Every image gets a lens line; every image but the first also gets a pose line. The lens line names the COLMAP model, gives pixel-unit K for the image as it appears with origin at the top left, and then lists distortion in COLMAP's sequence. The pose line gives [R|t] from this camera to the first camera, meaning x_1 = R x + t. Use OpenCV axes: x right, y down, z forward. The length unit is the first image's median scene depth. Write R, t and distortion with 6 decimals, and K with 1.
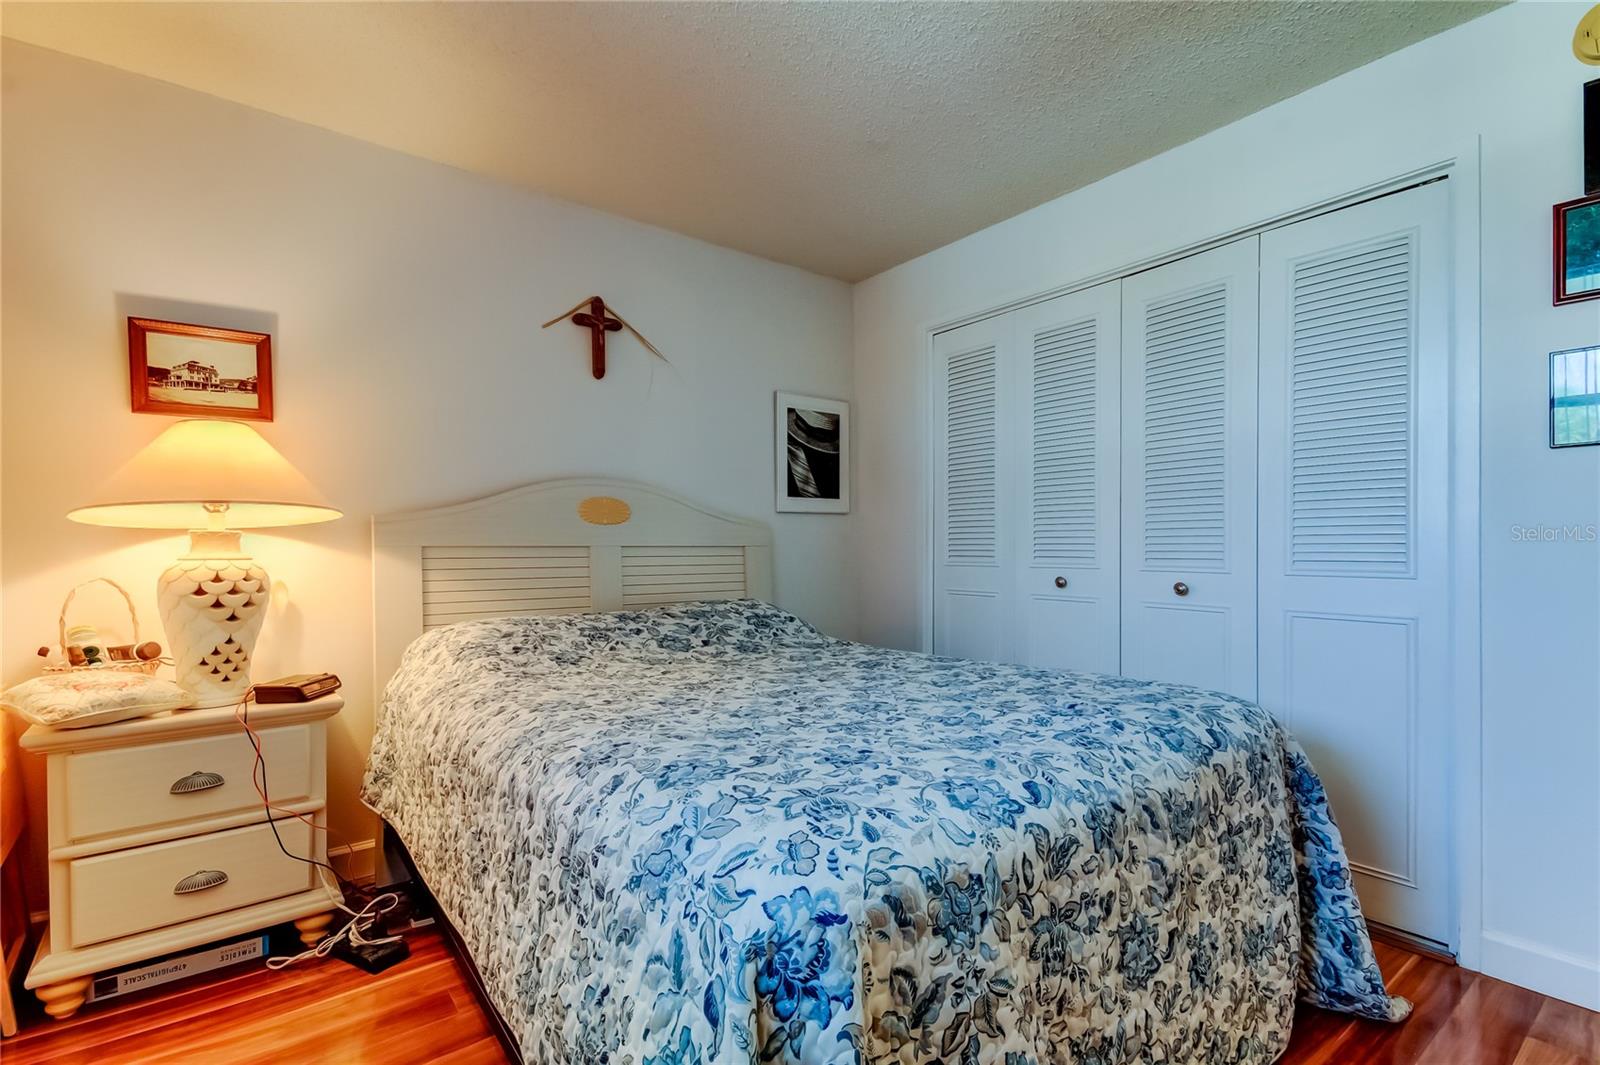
lens RADIAL K [[753.2, 0, 795.8], [0, 753.2, 541.8], [0, 0, 1]] dist [0.022364, -0.005221]
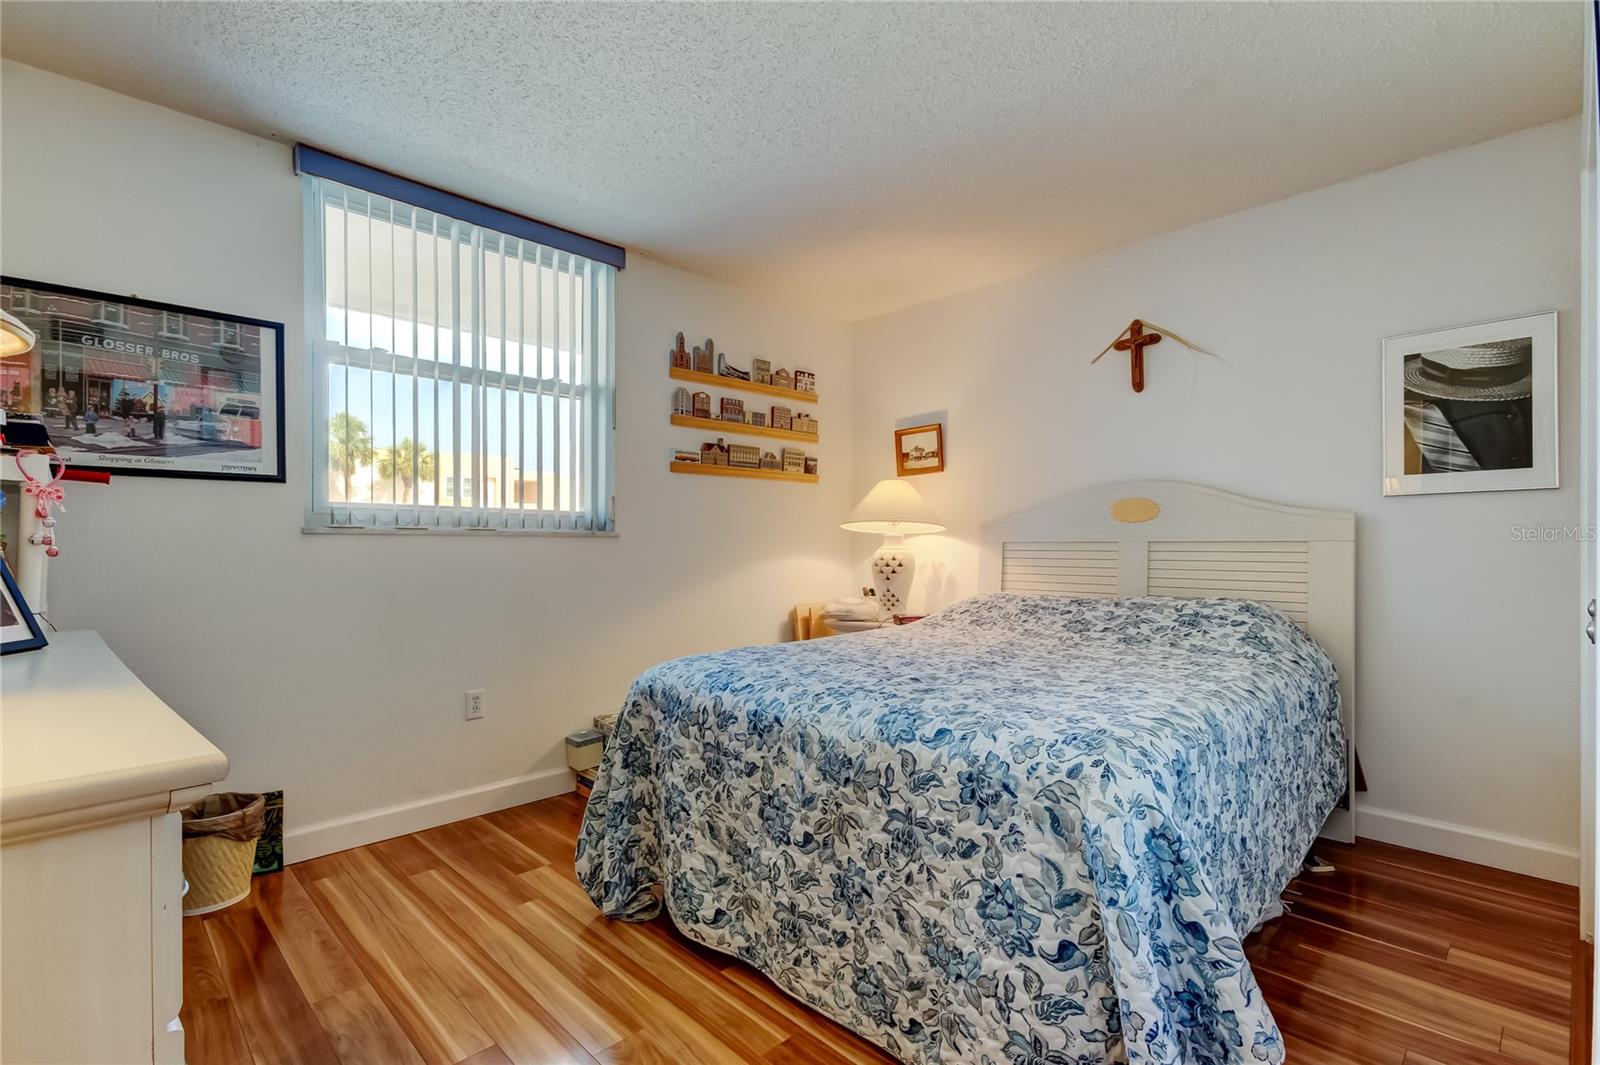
lens RADIAL K [[753.2, 0, 790.2], [0, 753.2, 538.3], [0, 0, 1]] dist [0.022364, -0.005221]
pose [[0.095044, -0.004790, -0.995462, 0.938710], [0.011479, 0.999927, -0.003716, -0.000986], [0.995407, -0.011074, 0.095092, 0.438249]]
